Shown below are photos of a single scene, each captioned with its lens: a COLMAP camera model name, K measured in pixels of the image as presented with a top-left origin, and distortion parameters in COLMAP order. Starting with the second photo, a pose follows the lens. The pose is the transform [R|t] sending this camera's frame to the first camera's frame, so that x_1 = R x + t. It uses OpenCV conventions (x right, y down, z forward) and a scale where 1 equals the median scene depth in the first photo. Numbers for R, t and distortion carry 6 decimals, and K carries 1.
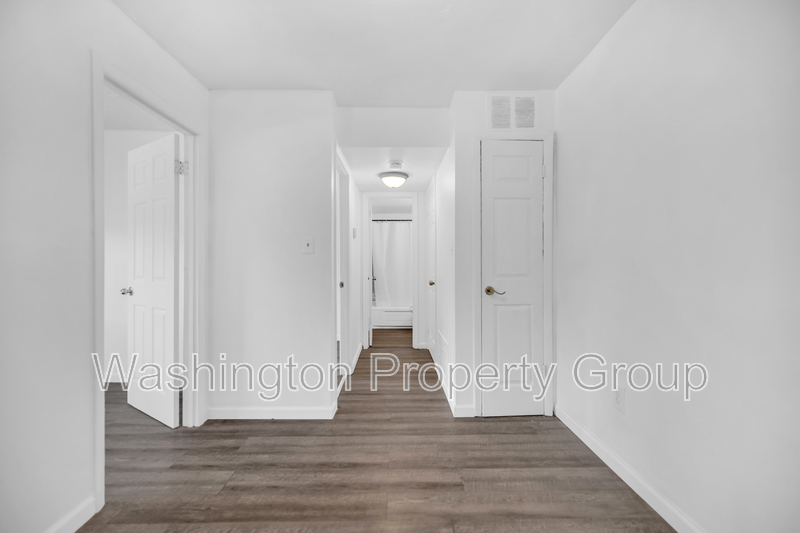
lens RADIAL K [[339.9, 0, 399.2], [0, 339.9, 265.7], [0, 0, 1]] dist [0.004915, 0.000185]
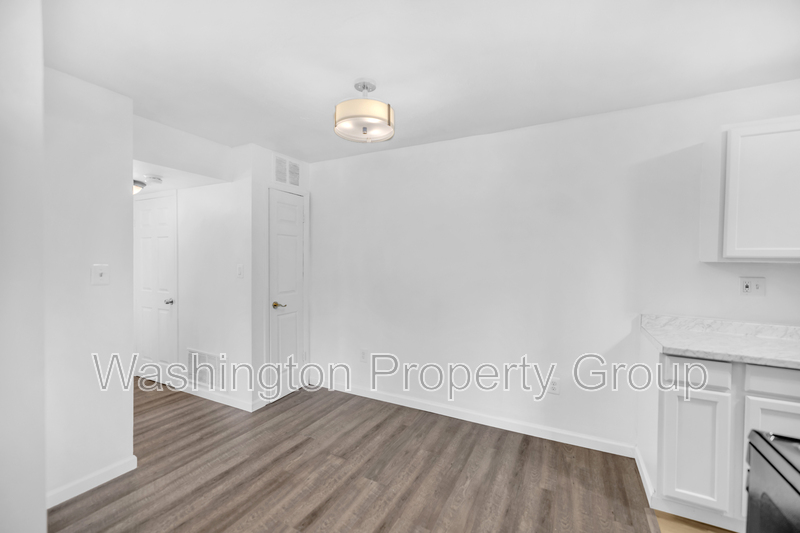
lens RADIAL K [[339.9, 0, 401.8], [0, 339.9, 263.9], [0, 0, 1]] dist [0.004915, 0.000185]
pose [[0.457345, -0.003990, 0.889280, -0.752226], [-0.004373, 0.999968, 0.006736, -0.106115], [-0.889278, -0.006970, 0.457313, -0.033150]]
